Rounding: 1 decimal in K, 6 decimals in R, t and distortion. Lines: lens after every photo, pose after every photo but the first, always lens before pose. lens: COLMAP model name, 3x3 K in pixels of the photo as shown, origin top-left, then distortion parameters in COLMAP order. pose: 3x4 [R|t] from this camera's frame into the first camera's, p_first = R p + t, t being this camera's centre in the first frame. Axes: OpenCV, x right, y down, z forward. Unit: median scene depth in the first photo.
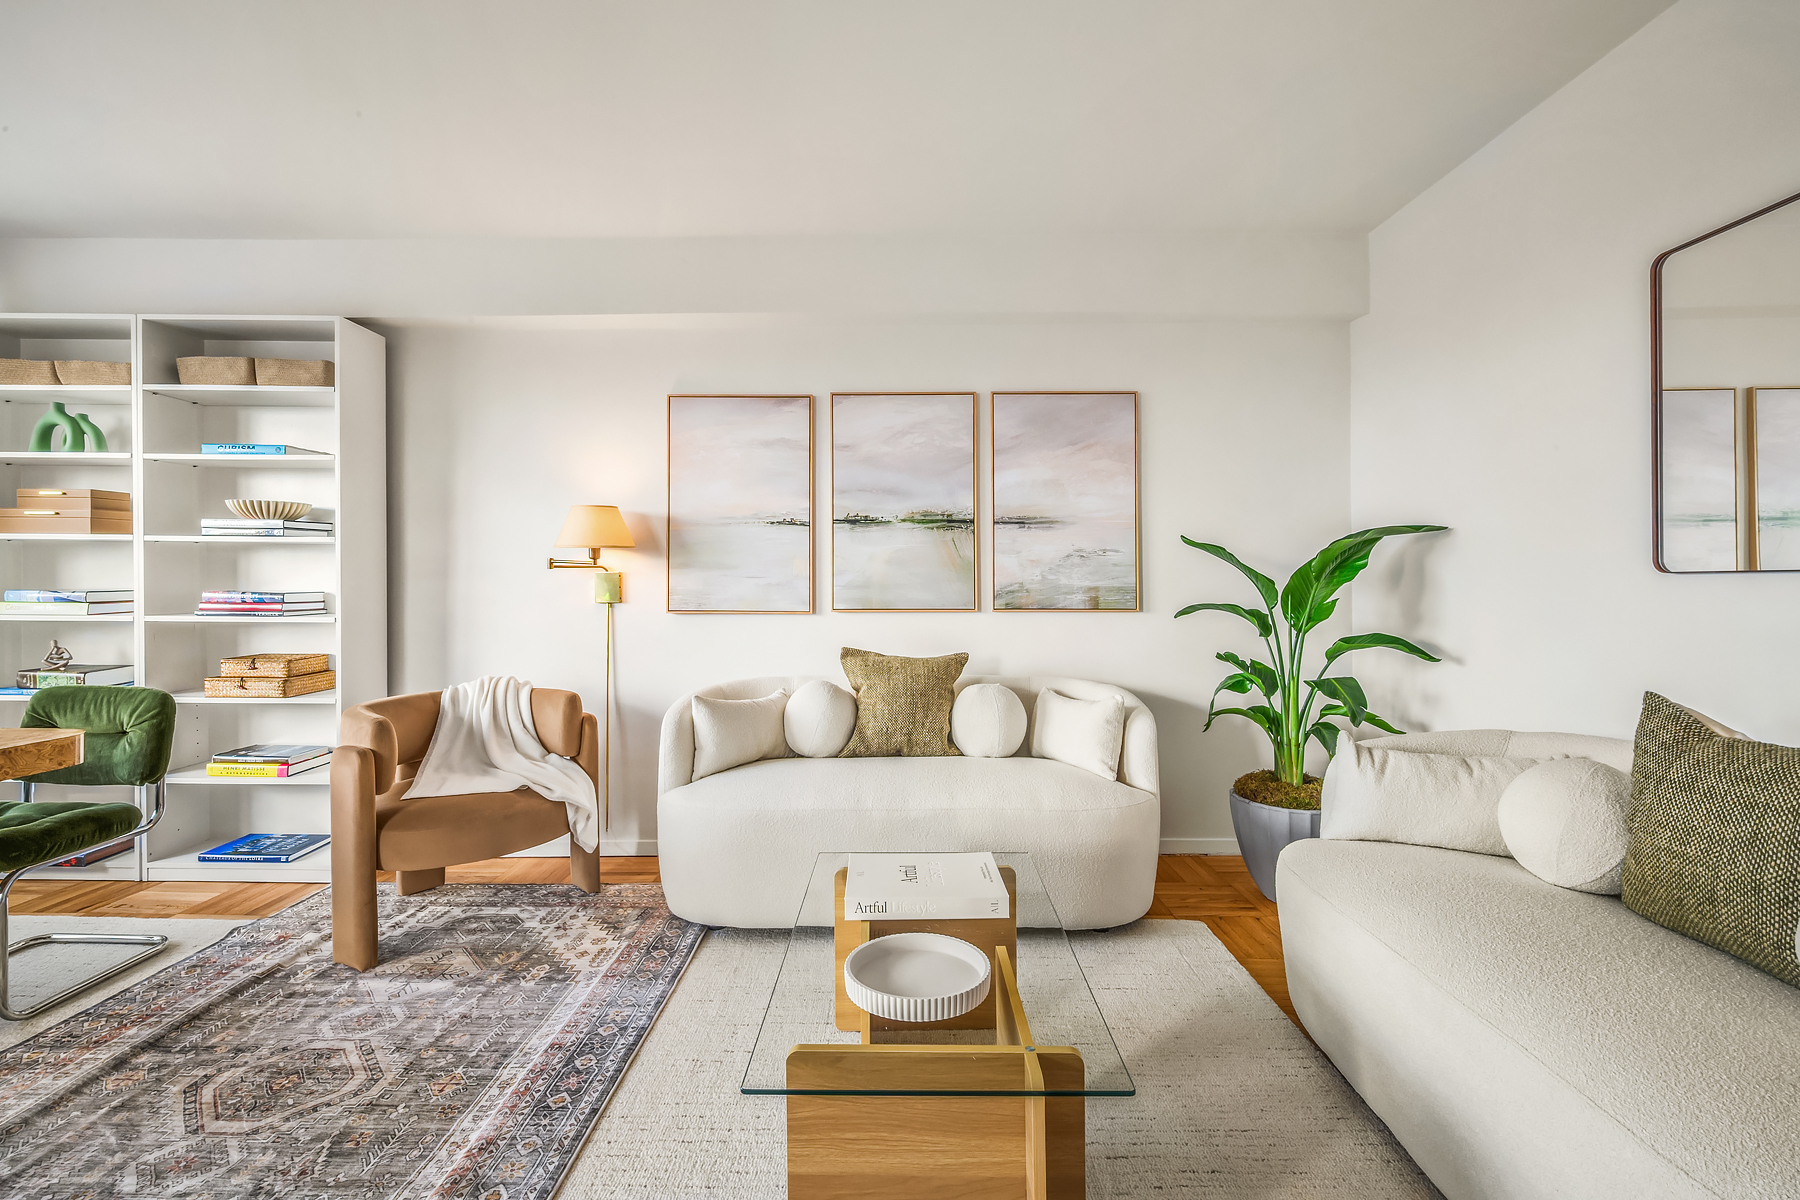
lens RADIAL K [[805.7, 0, 900.4], [0, 805.7, 587.6], [0, 0, 1]] dist [-0.004326, -0.001376]
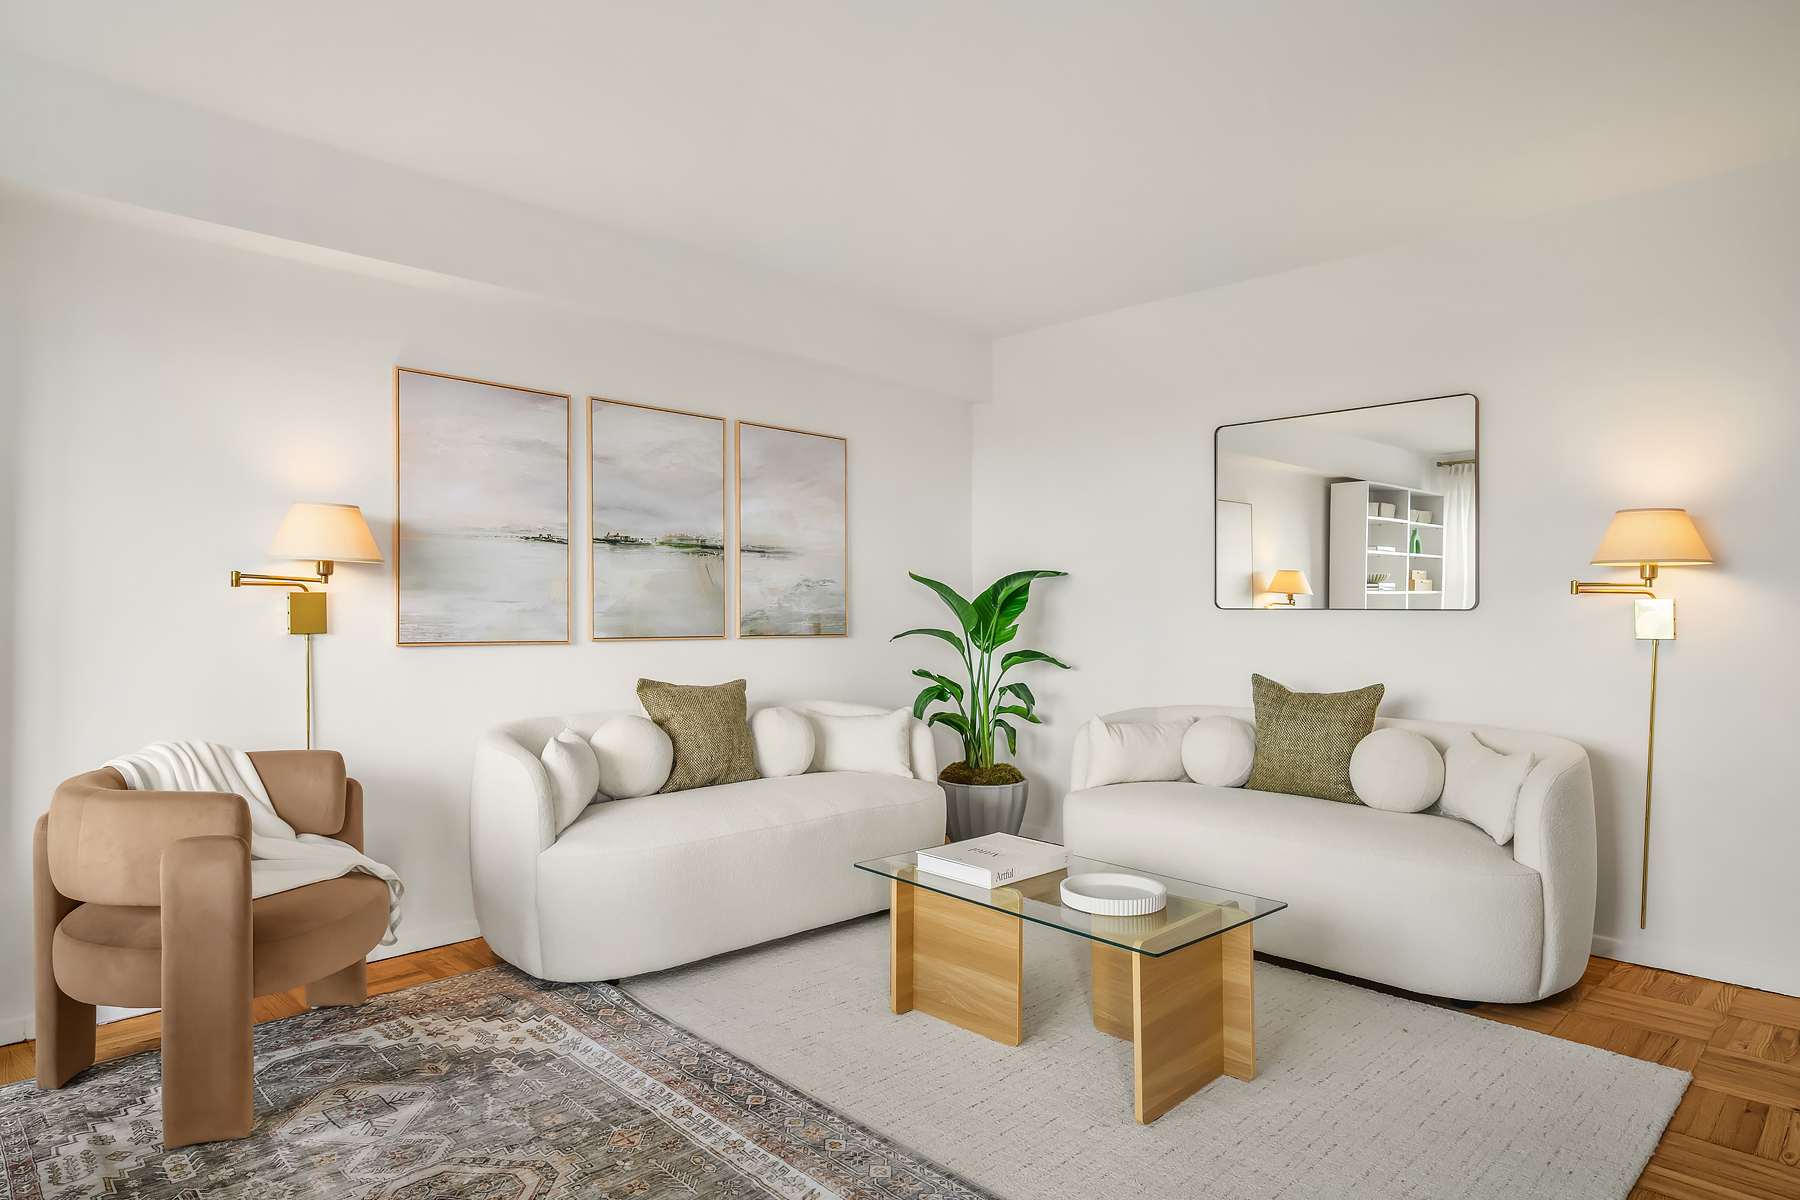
lens RADIAL K [[1027.9, 0, 899.5], [0, 1027.9, 611.0], [0, 0, 1]] dist [-0.014565, 0.002772]
pose [[0.701992, 0.005493, 0.712163, -0.706389], [-0.006751, 0.999977, -0.001058, -0.005057], [-0.712153, -0.004065, 0.702013, -0.048521]]
